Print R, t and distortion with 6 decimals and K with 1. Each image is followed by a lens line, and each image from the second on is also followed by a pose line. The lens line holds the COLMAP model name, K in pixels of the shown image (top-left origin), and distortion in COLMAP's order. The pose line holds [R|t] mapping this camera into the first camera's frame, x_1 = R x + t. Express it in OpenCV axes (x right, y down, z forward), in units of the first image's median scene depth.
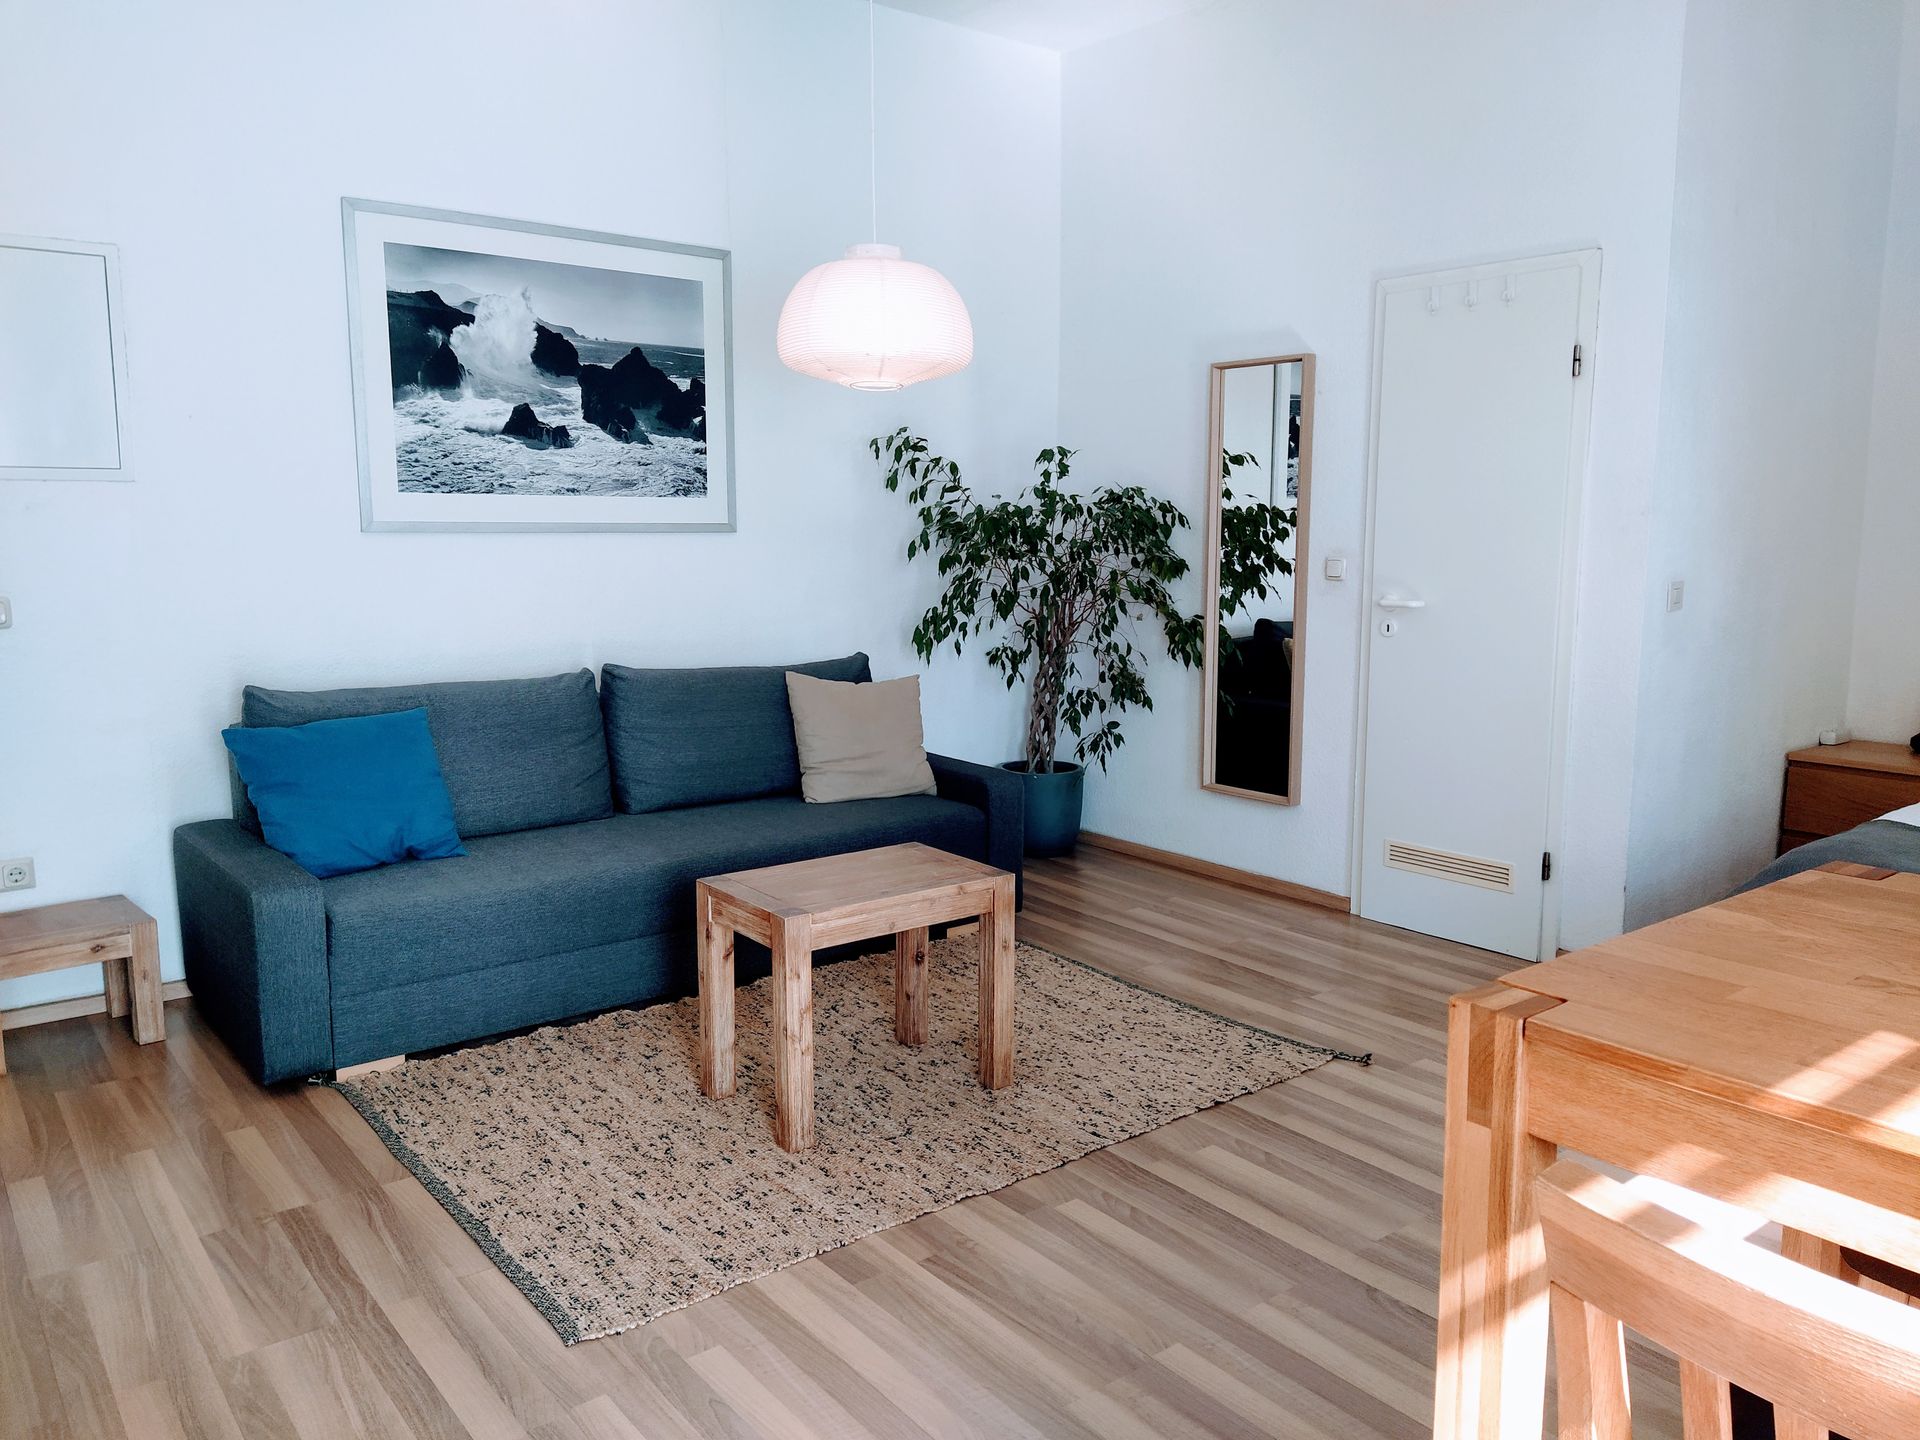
lens RADIAL K [[1428.8, 0, 977.0], [0, 1428.8, 719.4], [0, 0, 1]] dist [0.118494, -0.162761]
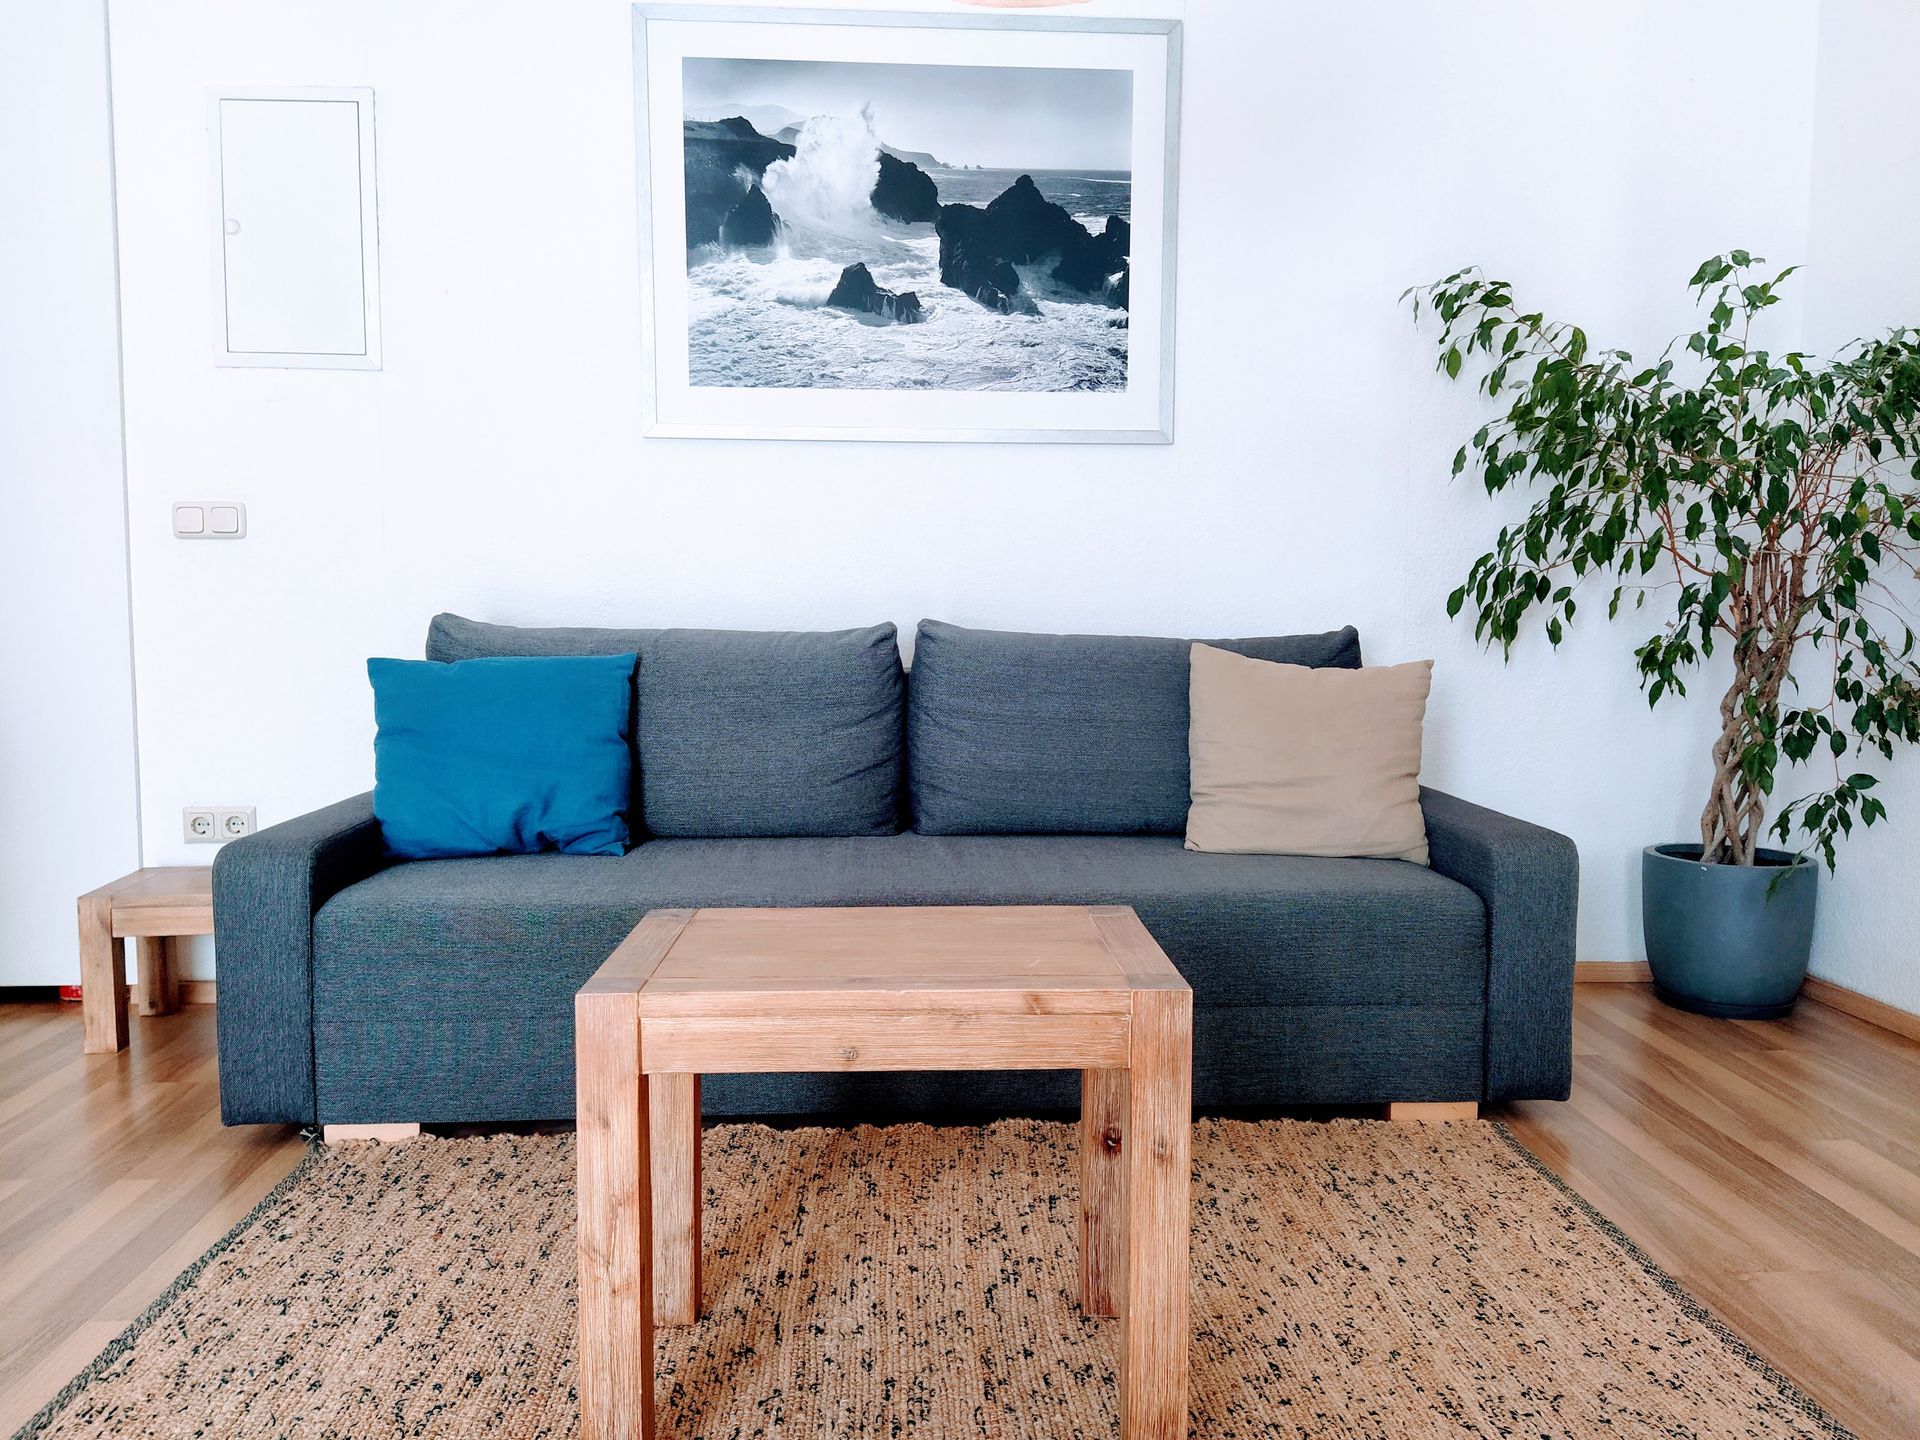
lens RADIAL K [[1428.8, 0, 977.0], [0, 1428.8, 719.4], [0, 0, 1]] dist [0.118494, -0.162761]
pose [[0.817748, 0.042840, -0.573980, 0.162329], [-0.083698, 0.995477, -0.044945, 0.038682], [0.569458, 0.084795, 0.817635, 0.447261]]
